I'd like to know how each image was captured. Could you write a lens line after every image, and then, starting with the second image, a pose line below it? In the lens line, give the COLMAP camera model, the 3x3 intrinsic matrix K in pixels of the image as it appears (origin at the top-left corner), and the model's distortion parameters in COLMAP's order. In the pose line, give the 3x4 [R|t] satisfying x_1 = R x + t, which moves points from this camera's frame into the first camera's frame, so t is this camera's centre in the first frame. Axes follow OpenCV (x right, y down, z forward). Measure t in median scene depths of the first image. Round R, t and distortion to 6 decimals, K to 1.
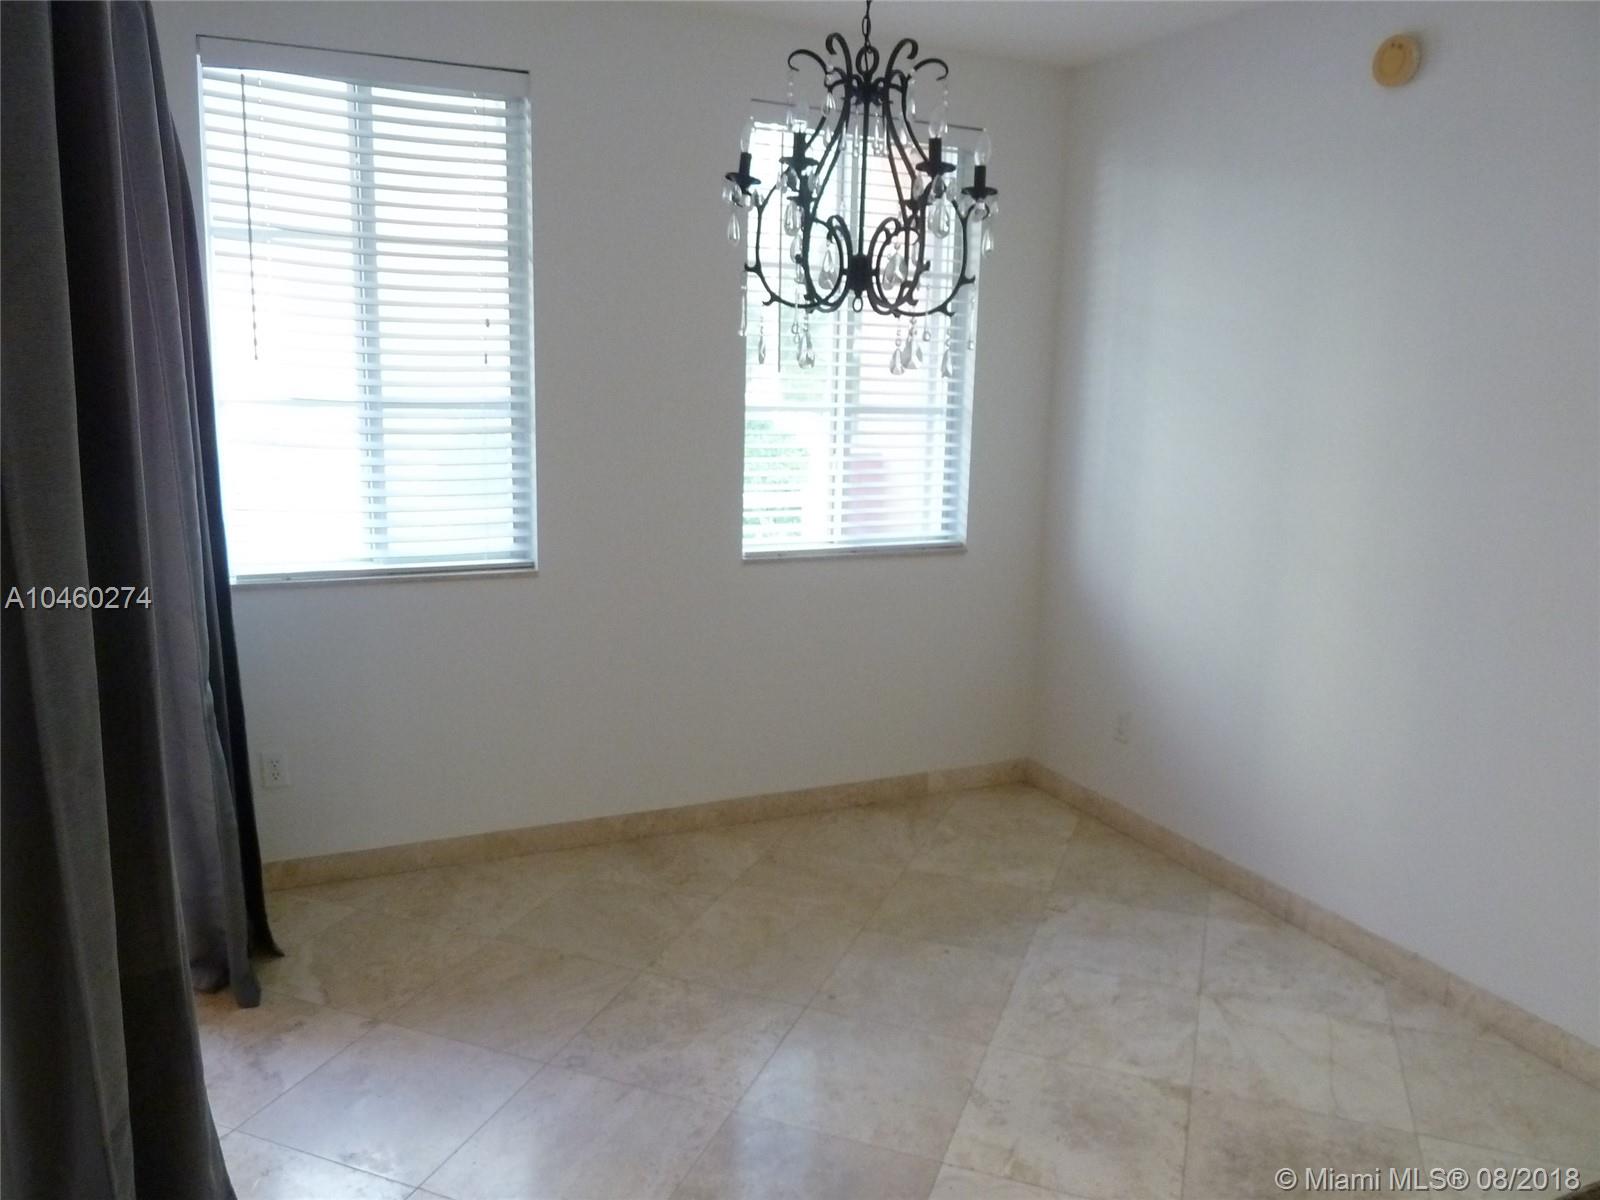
lens RADIAL K [[1188.9, 0, 795.9], [0, 1188.9, 607.9], [0, 0, 1]] dist [-0.034958, 0.006981]
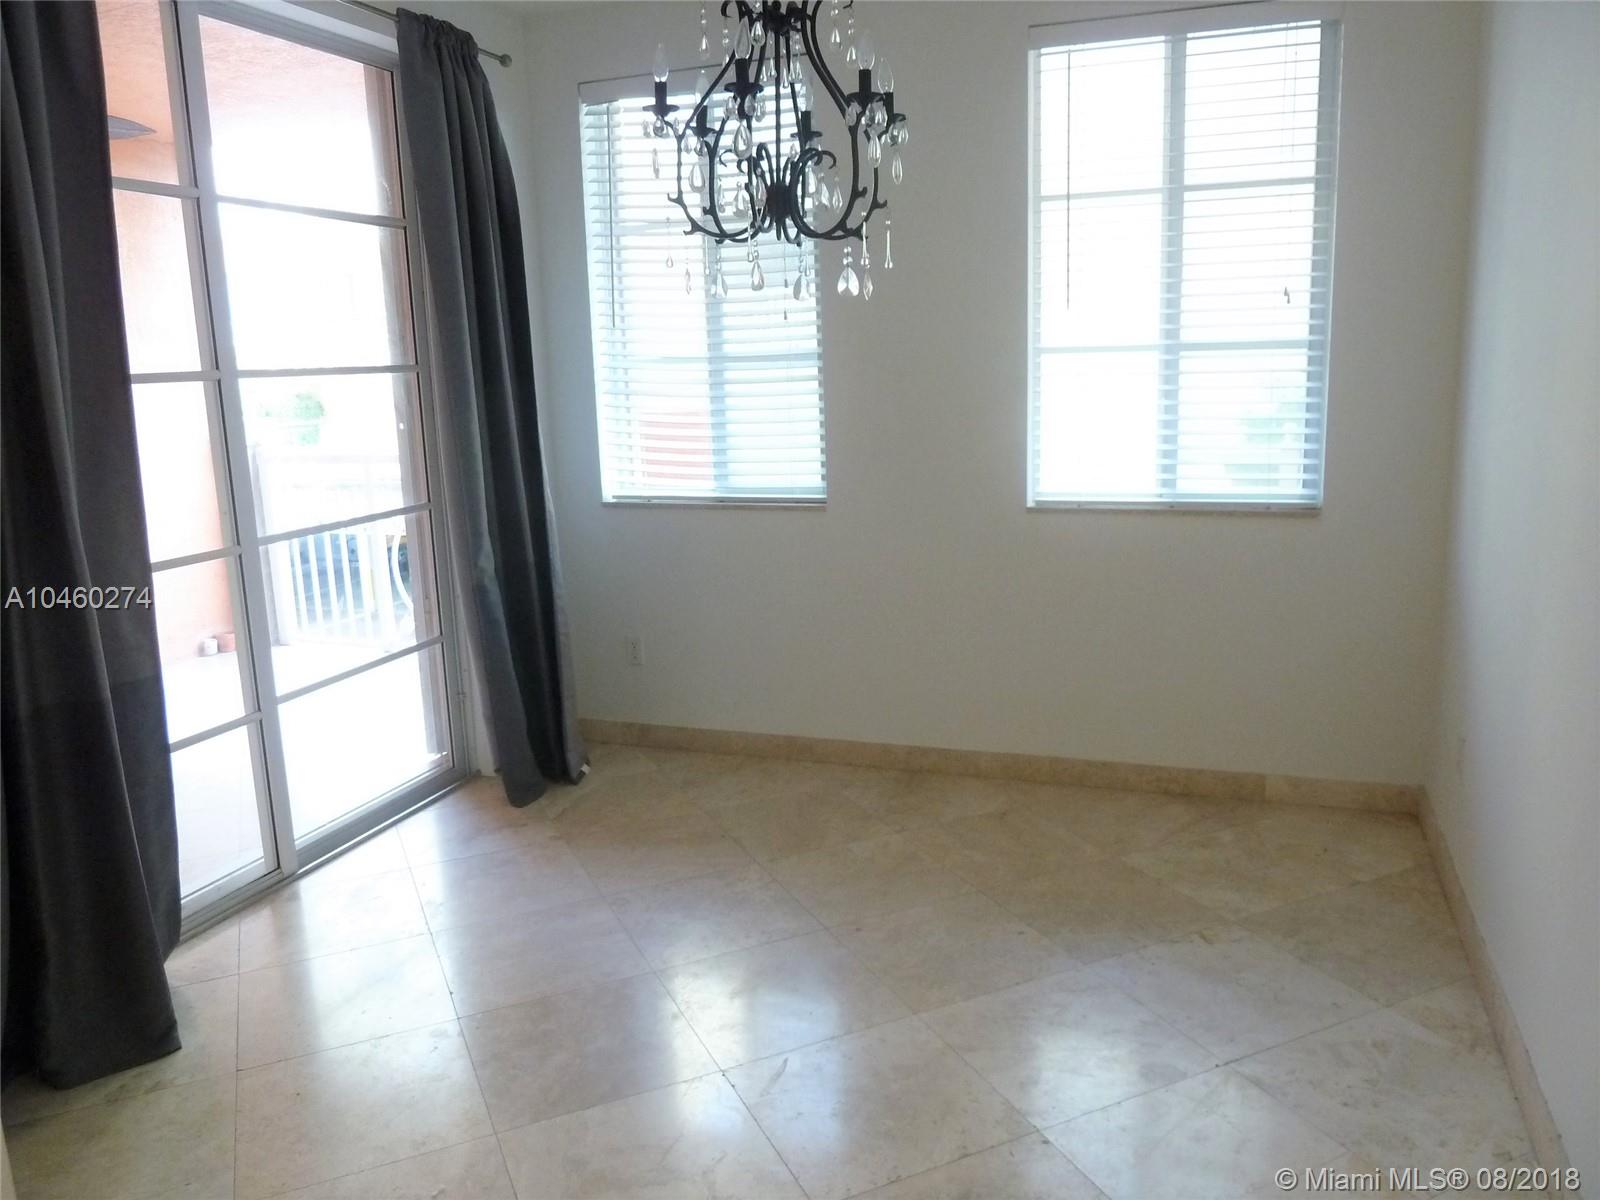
lens RADIAL K [[1188.9, 0, 795.6], [0, 1188.9, 603.7], [0, 0, 1]] dist [-0.034958, 0.006981]
pose [[0.705915, 0.099806, -0.701229, 0.530393], [-0.090804, 0.994605, 0.050152, 0.006639], [0.702452, 0.028271, 0.711170, 0.190956]]
